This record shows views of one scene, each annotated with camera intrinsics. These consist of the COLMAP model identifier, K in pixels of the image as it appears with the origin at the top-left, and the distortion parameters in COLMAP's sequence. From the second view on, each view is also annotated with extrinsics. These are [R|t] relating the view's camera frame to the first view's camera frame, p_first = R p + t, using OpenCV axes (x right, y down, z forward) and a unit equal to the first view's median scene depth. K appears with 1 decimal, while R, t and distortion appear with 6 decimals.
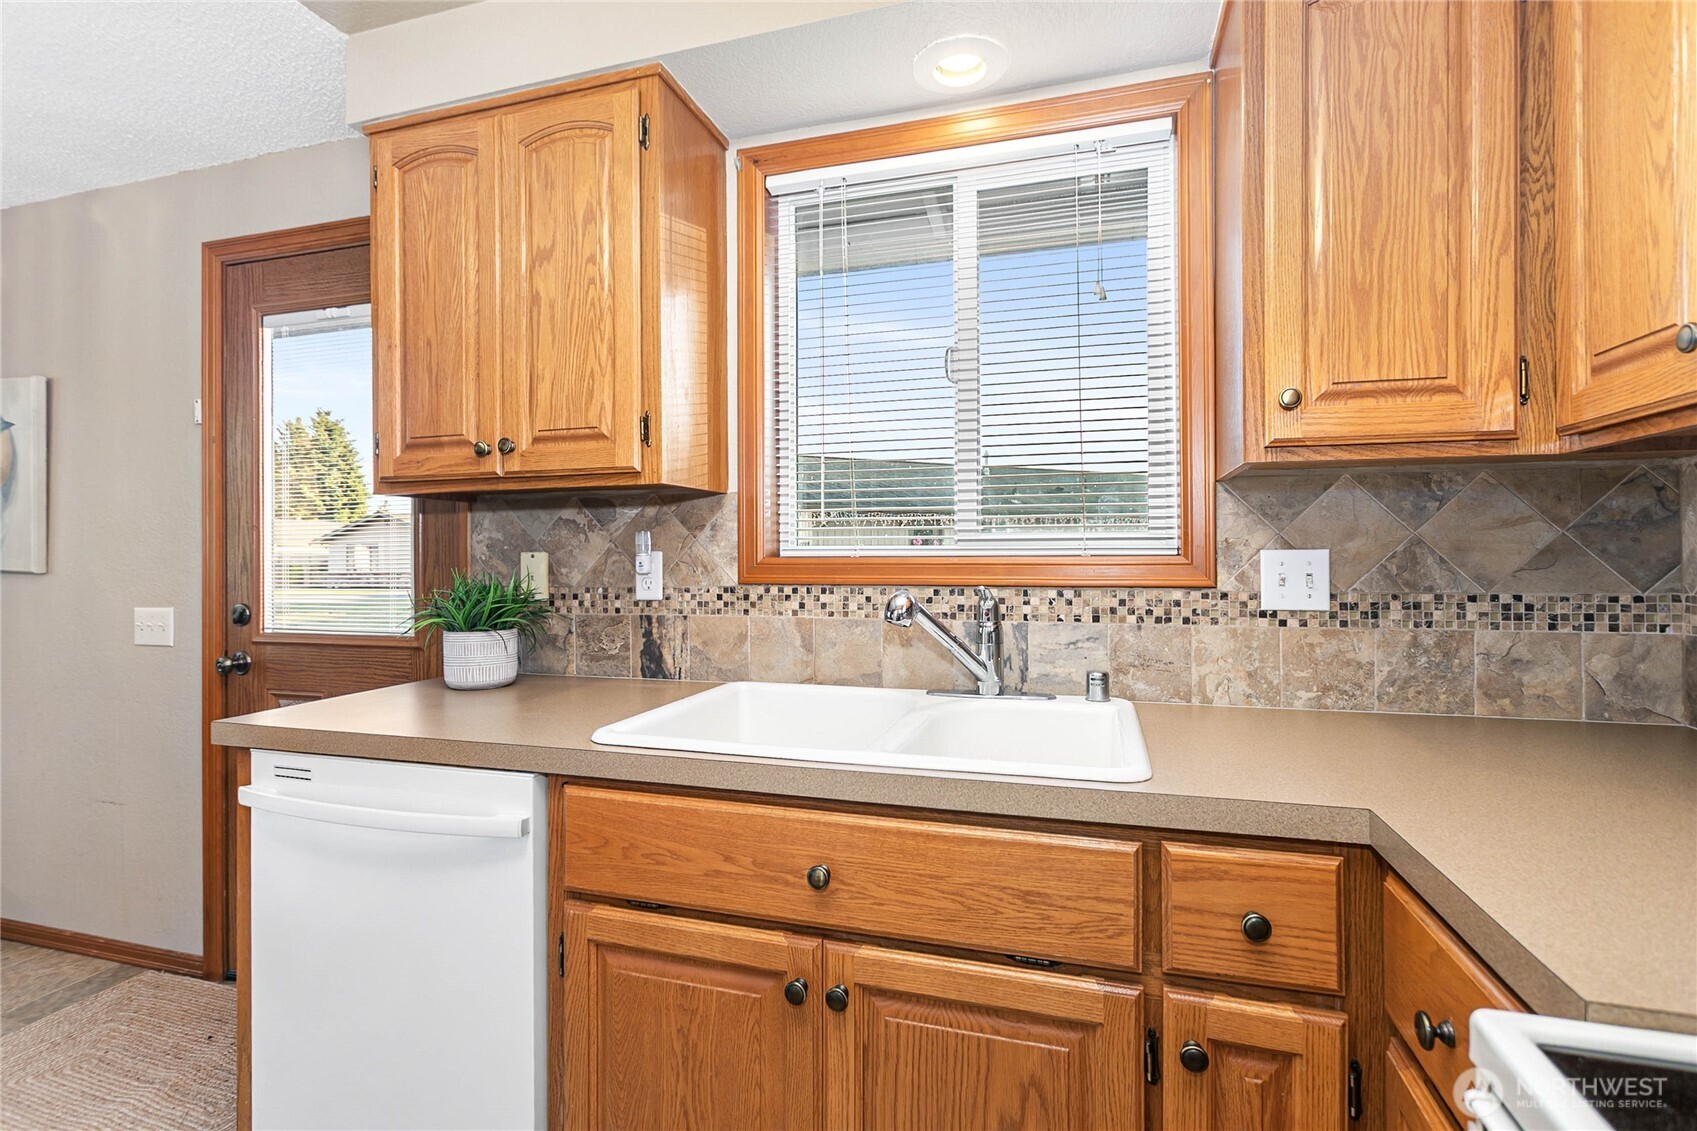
lens RADIAL K [[791.7, 0, 845.8], [0, 791.7, 561.3], [0, 0, 1]] dist [-0.004255, 0.002162]
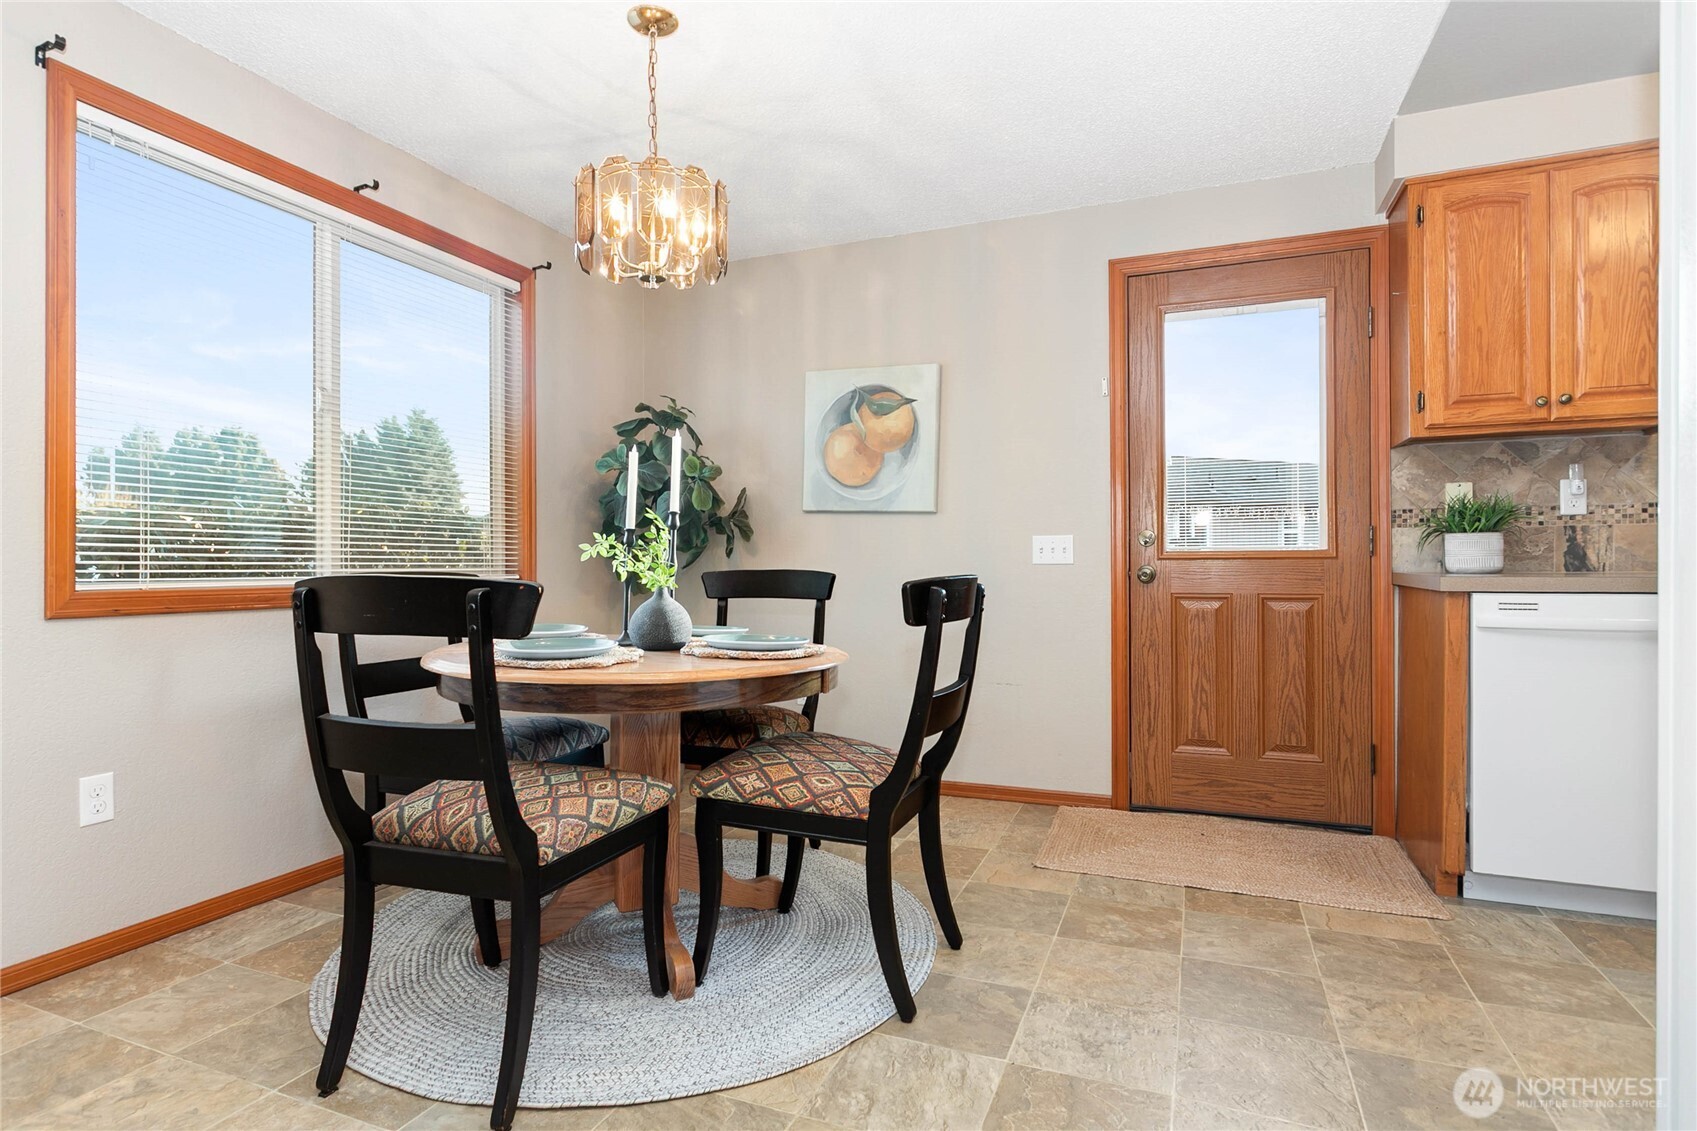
lens RADIAL K [[858.5, 0, 852.7], [0, 858.5, 563.7], [0, 0, 1]] dist [0.003267, 0.001366]
pose [[0.997392, -0.001063, -0.072166, -1.389384], [0.000844, 0.999995, -0.003073, 0.137995], [0.072169, 0.003004, 0.997388, -0.579541]]
